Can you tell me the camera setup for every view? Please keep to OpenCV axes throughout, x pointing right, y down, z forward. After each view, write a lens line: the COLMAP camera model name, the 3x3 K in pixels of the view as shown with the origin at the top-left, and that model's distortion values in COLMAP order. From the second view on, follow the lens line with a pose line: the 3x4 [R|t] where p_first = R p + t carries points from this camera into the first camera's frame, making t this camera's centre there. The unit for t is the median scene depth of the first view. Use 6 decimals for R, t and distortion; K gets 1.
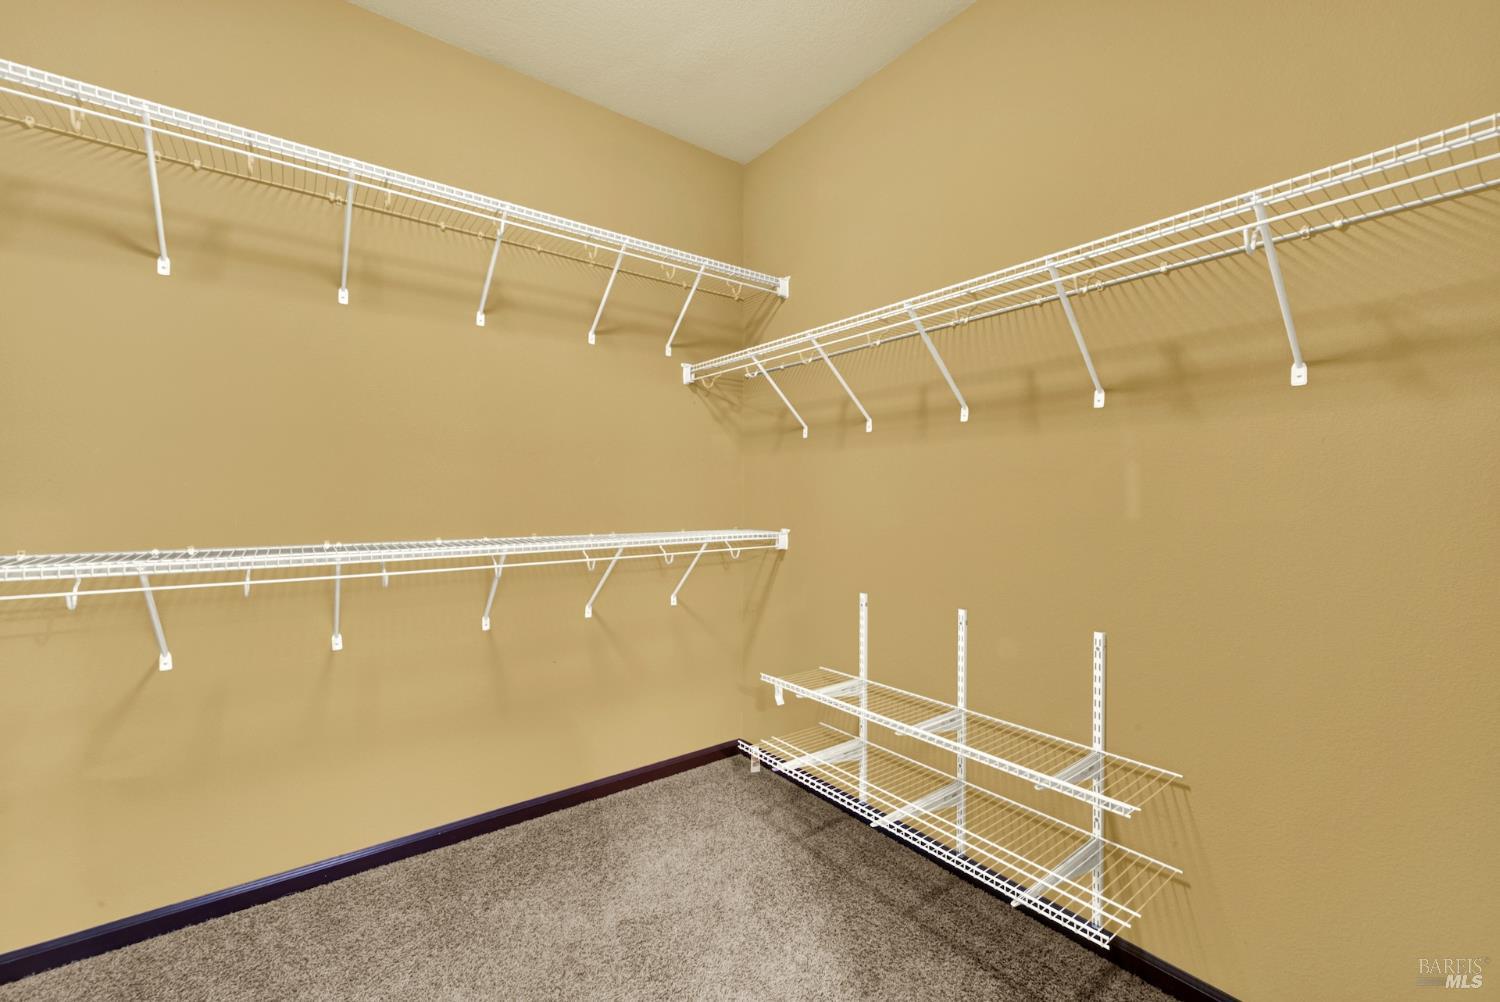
lens RADIAL K [[611.5, 0, 759.8], [0, 611.5, 503.3], [0, 0, 1]] dist [0.001027, -0.000340]
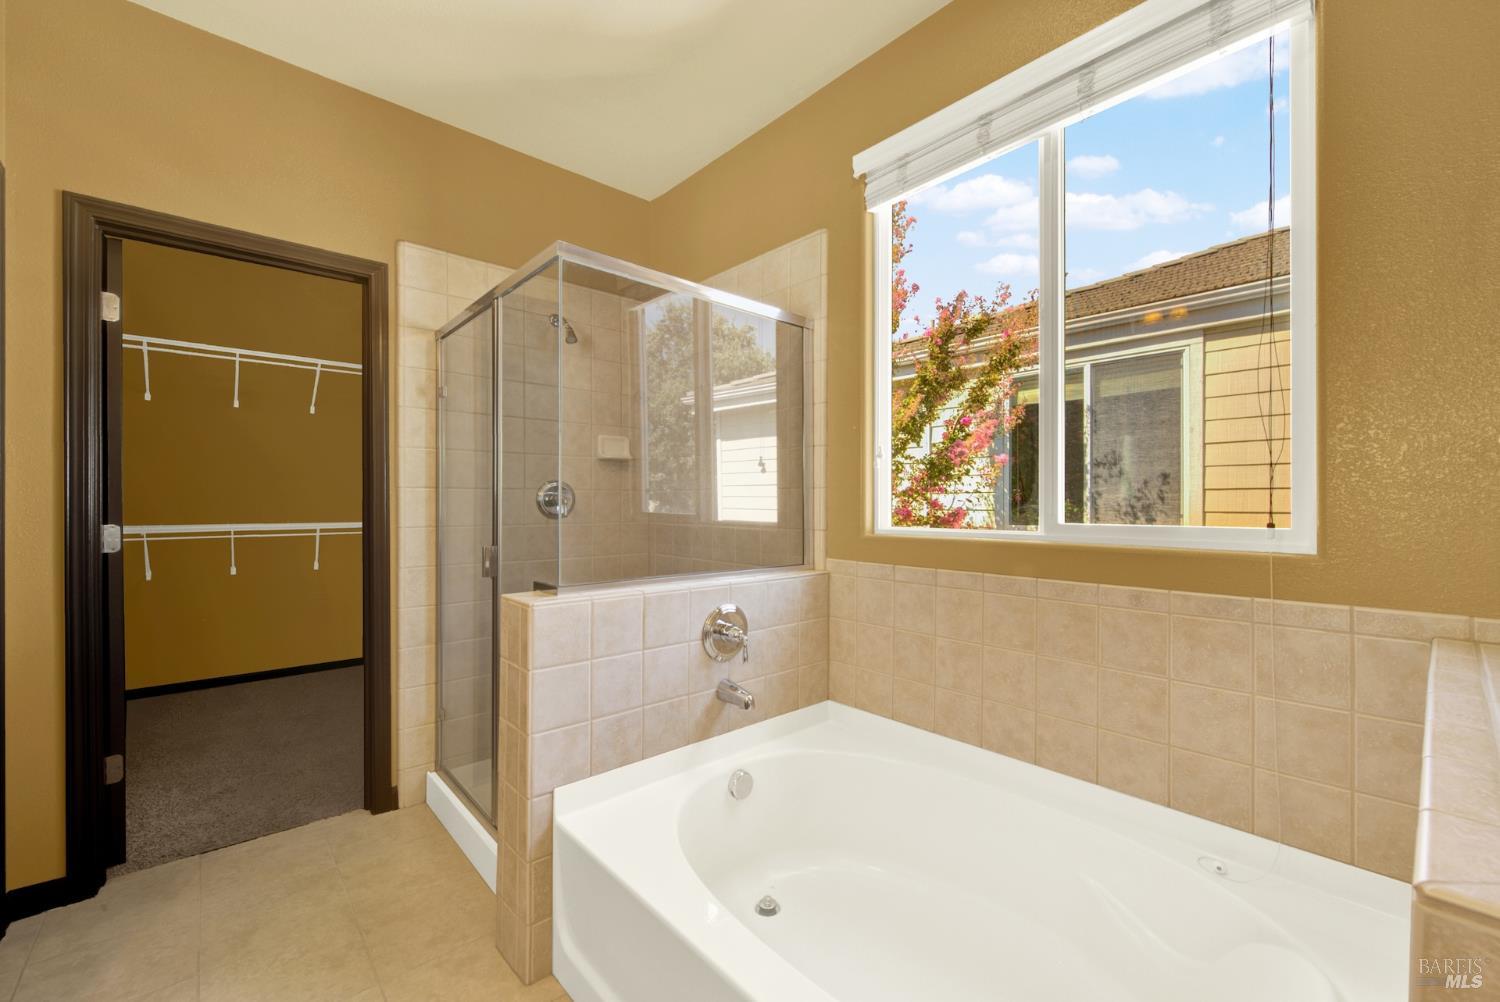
lens RADIAL K [[621.6, 0, 765.3], [0, 621.6, 508.5], [0, 0, 1]] dist [0.000773, 0.000056]
pose [[0.996542, 0.000199, 0.083090, 0.676106], [-0.000335, 0.999999, 0.001617, 0.009705], [-0.083090, -0.001640, 0.996541, -0.907337]]
